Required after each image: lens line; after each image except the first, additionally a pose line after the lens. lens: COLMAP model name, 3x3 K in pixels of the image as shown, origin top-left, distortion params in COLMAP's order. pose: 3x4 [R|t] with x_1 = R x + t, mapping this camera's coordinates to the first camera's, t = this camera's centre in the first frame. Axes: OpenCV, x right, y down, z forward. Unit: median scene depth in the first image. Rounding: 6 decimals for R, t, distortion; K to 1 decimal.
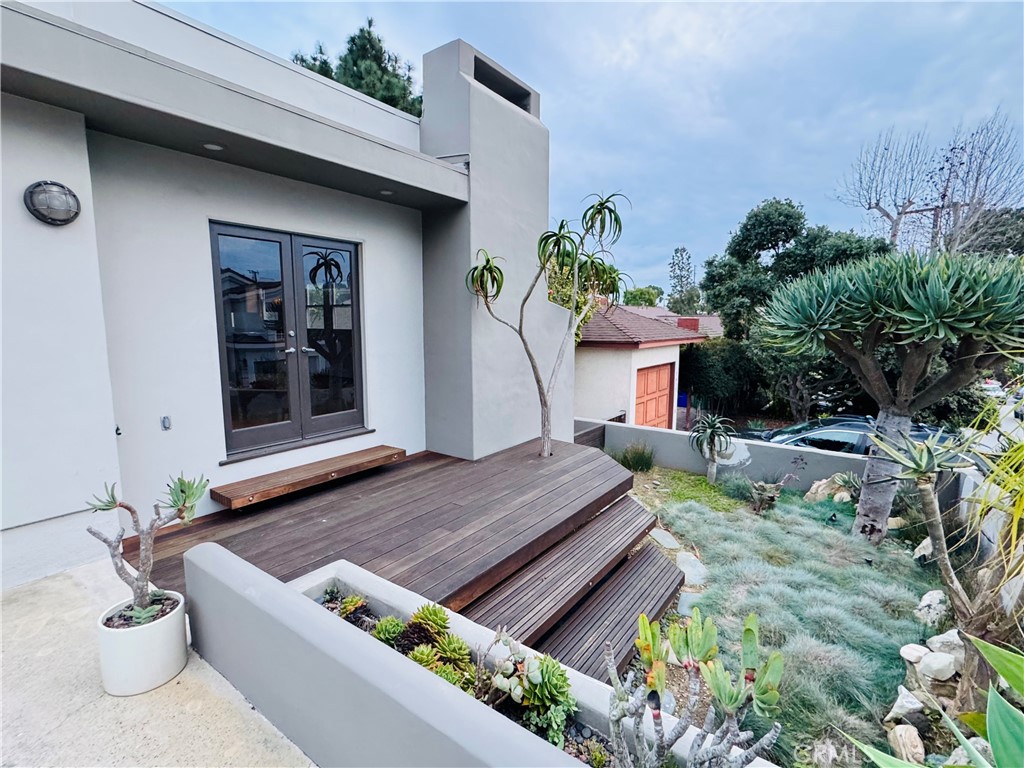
lens RADIAL K [[486.9, 0, 512.0], [0, 486.9, 384.0], [0, 0, 1]] dist [0.001419, -0.000101]
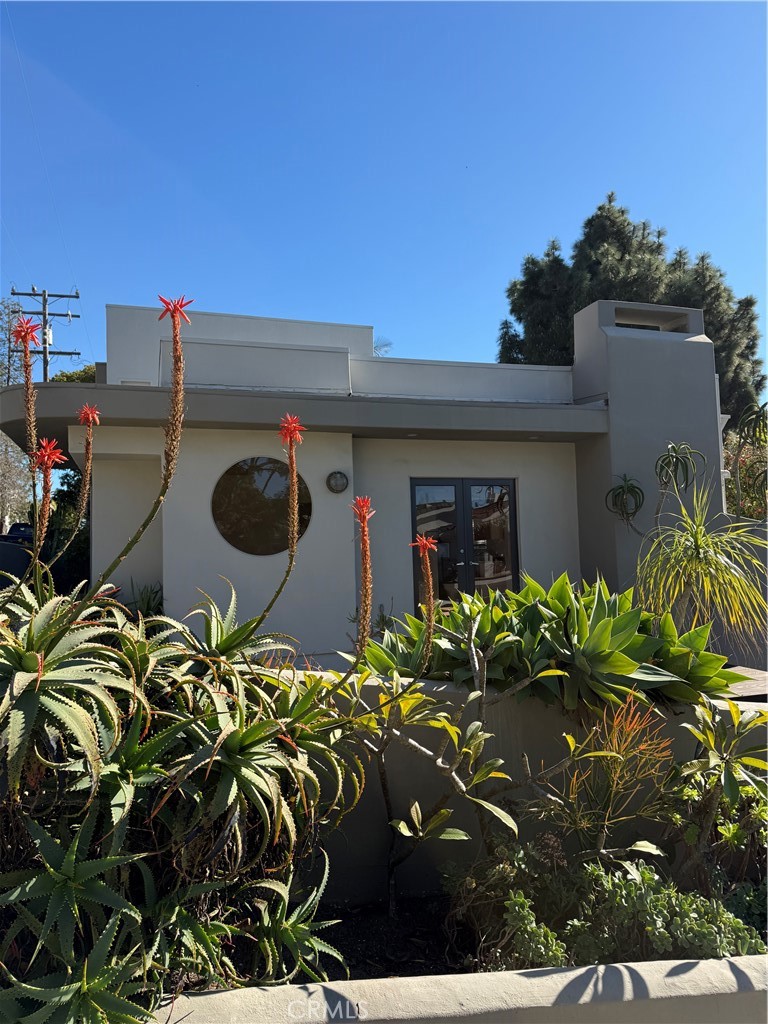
lens RADIAL K [[728.2, 0, 384.0], [0, 728.2, 512.0], [0, 0, 1]] dist [0.000325, -0.000624]
pose [[0.804226, -0.067525, -0.590476, 0.424616], [-0.045832, 0.983520, -0.174896, 0.111812], [0.592554, 0.167719, 0.787877, -0.539879]]
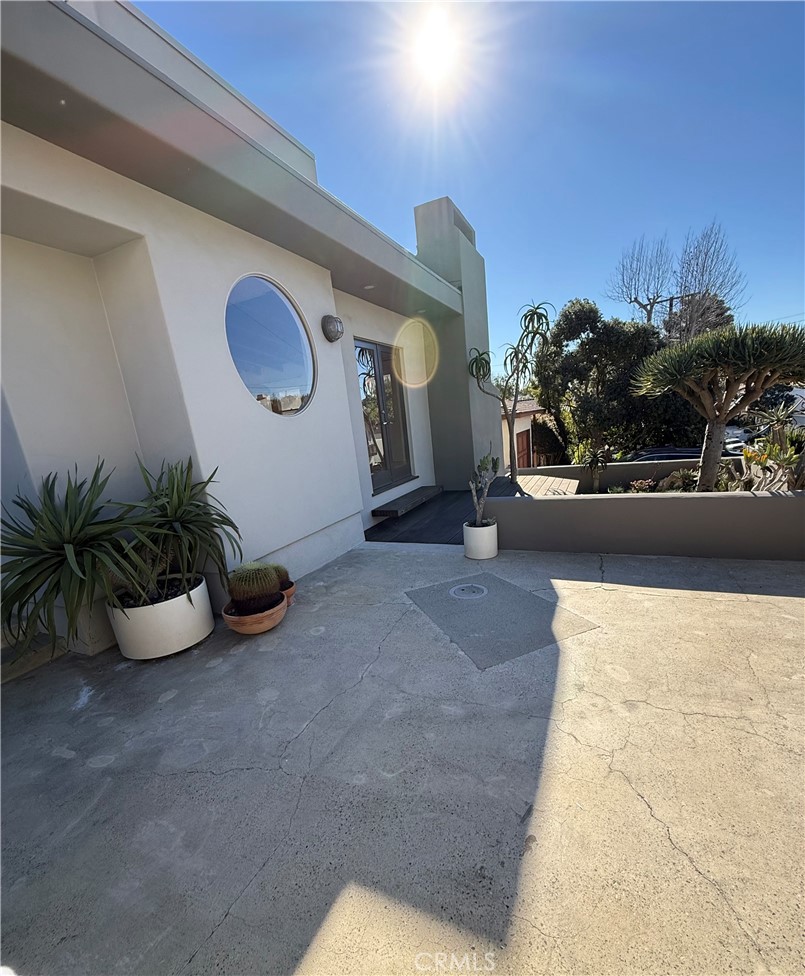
lens RADIAL K [[423.6, 0, 403.7], [0, 423.6, 528.0], [0, 0, 1]] dist [0.000487, 0.000085]
pose [[0.976171, -0.145354, 0.161130, -0.507054], [0.126285, 0.984351, 0.122901, 0.076897], [-0.176473, -0.099624, 0.979251, -0.266251]]
